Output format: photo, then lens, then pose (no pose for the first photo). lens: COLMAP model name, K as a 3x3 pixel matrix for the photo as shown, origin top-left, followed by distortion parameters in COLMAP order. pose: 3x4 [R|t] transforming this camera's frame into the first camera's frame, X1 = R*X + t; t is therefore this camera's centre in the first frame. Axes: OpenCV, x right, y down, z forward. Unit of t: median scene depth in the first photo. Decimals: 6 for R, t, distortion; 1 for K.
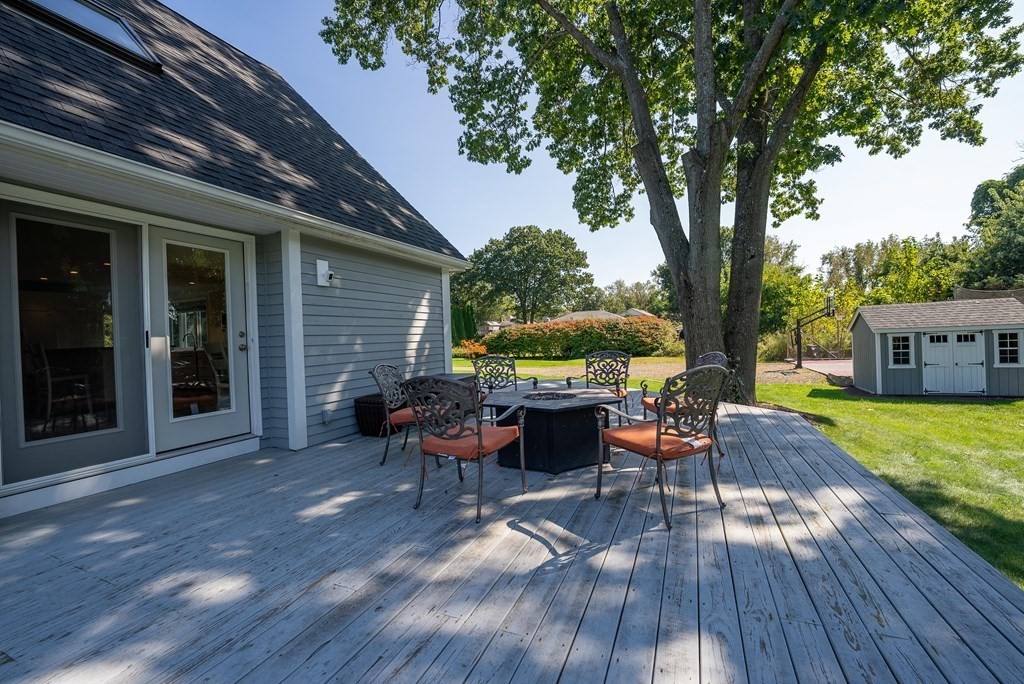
lens RADIAL K [[421.4, 0, 506.7], [0, 421.4, 342.1], [0, 0, 1]] dist [-0.015507, -0.000040]
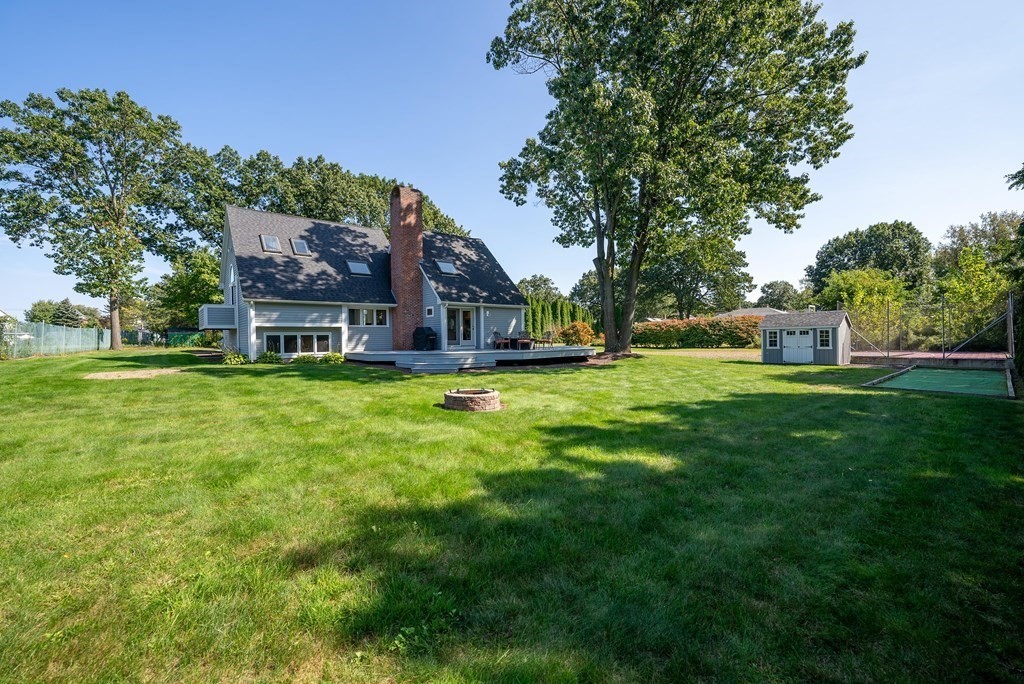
lens RADIAL K [[421.4, 0, 506.7], [0, 421.4, 342.1], [0, 0, 1]] dist [-0.015507, -0.000040]
pose [[0.900630, 0.026130, -0.433801, 1.058278], [-0.020957, 0.999641, 0.016703, 0.041738], [0.434082, -0.005951, 0.900854, -1.851475]]
